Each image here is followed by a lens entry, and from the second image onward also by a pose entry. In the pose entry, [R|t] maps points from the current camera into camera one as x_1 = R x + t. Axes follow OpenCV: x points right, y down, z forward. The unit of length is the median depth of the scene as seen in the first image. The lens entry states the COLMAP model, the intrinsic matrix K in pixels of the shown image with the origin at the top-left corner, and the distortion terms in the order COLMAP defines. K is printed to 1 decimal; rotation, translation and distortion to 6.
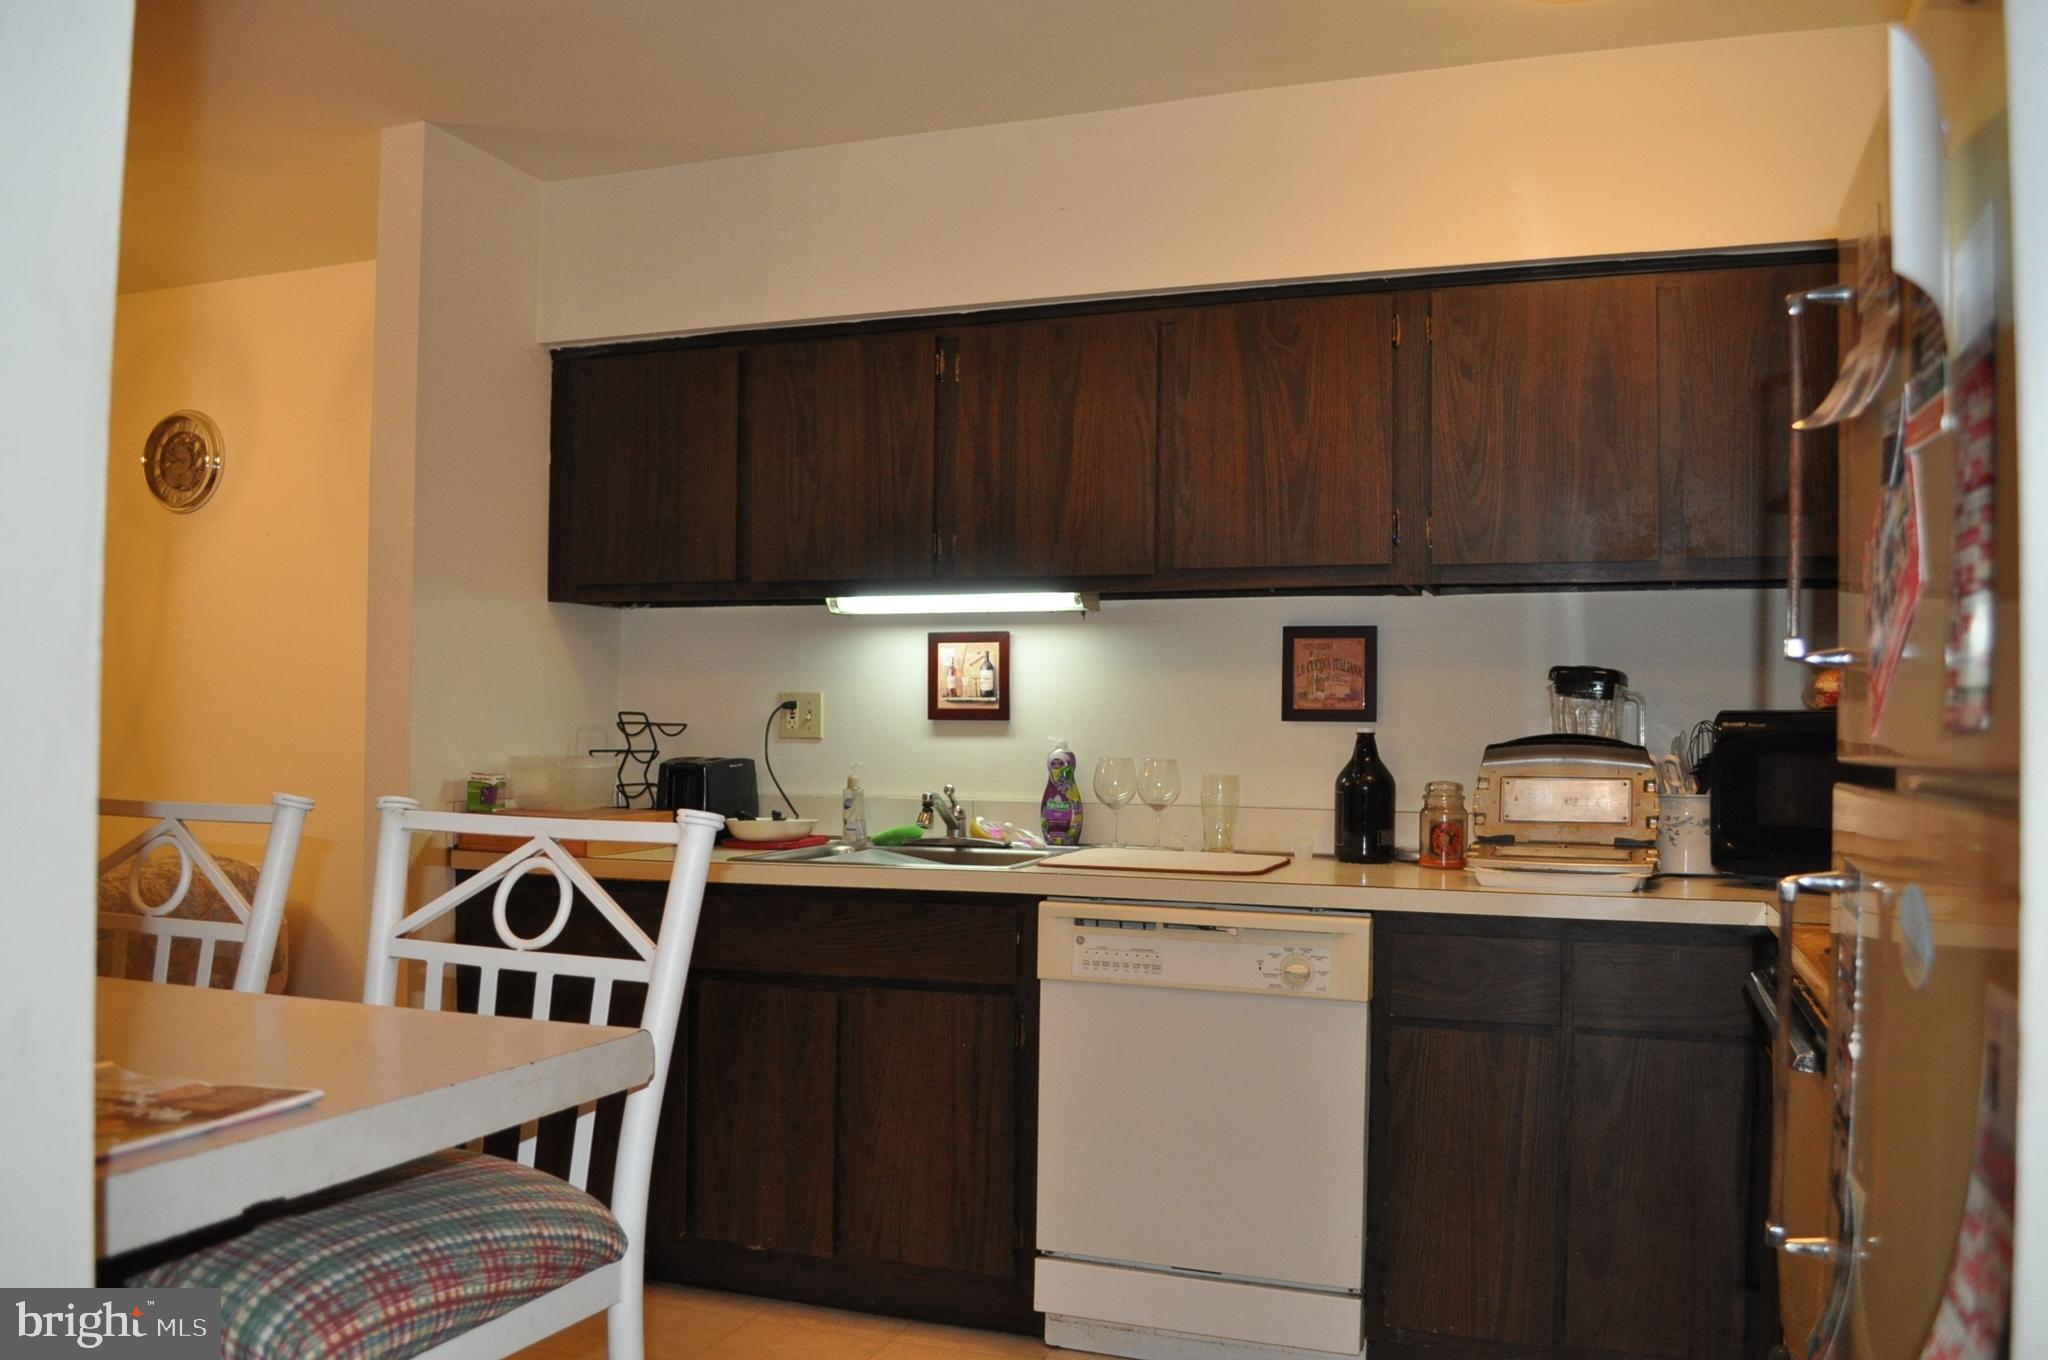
lens RADIAL K [[1605.0, 0, 1026.7], [0, 1605.0, 697.1], [0, 0, 1]] dist [-0.083402, 0.008839]
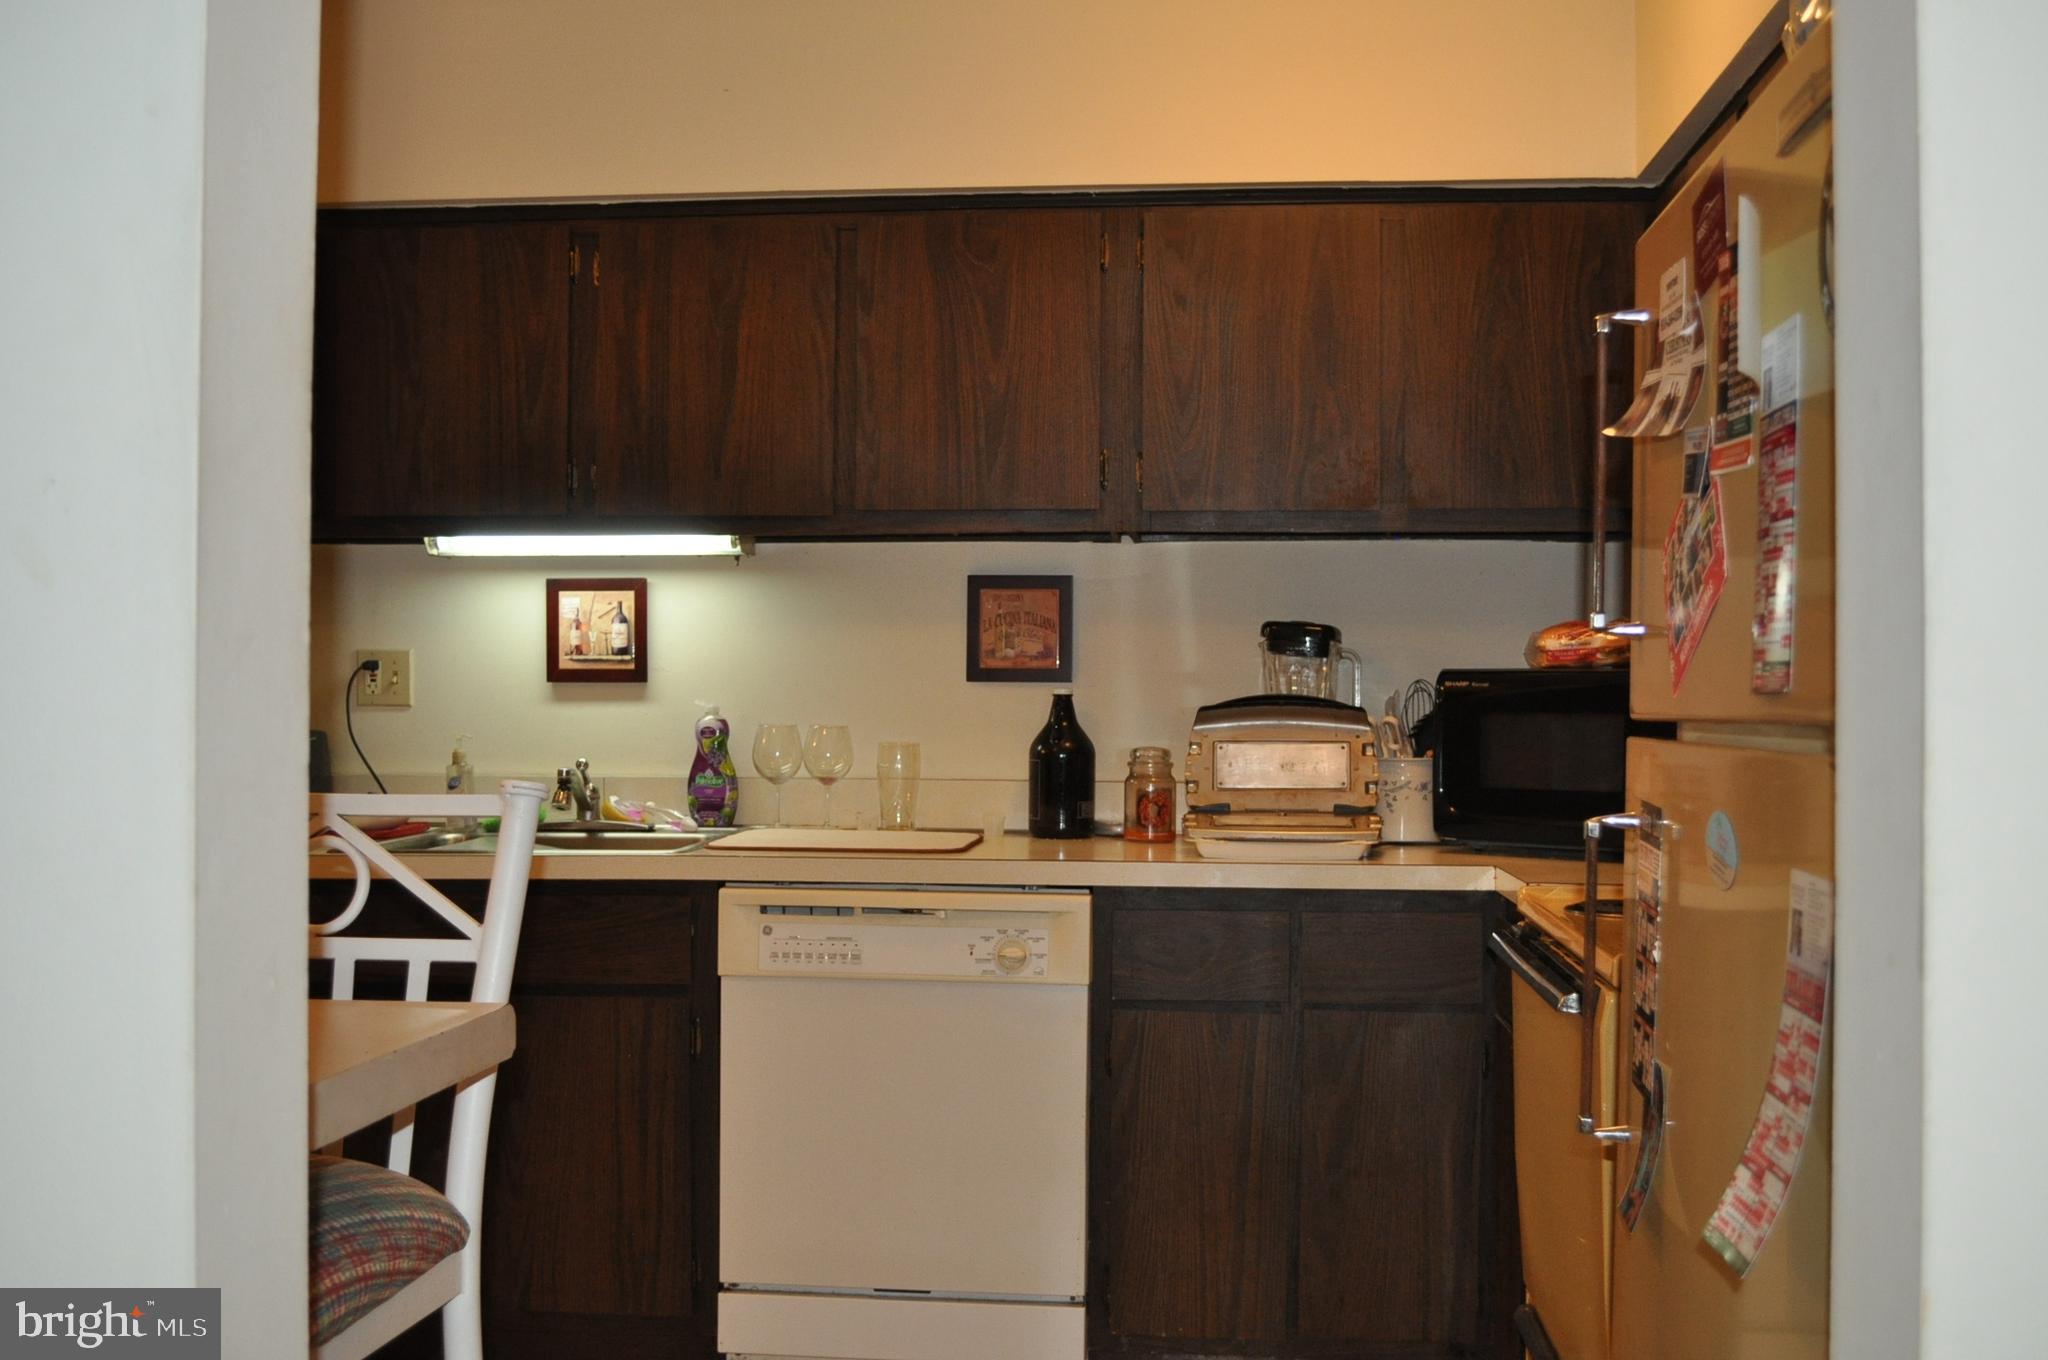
lens RADIAL K [[2053.4, 0, 1023.8], [0, 2053.4, 700.6], [0, 0, 1]] dist [-0.057149, -0.005608]
pose [[0.968460, -0.007469, 0.249055, -0.102635], [0.001158, 0.999675, 0.025478, -0.003925], [-0.249164, -0.024386, 0.968154, -0.122588]]
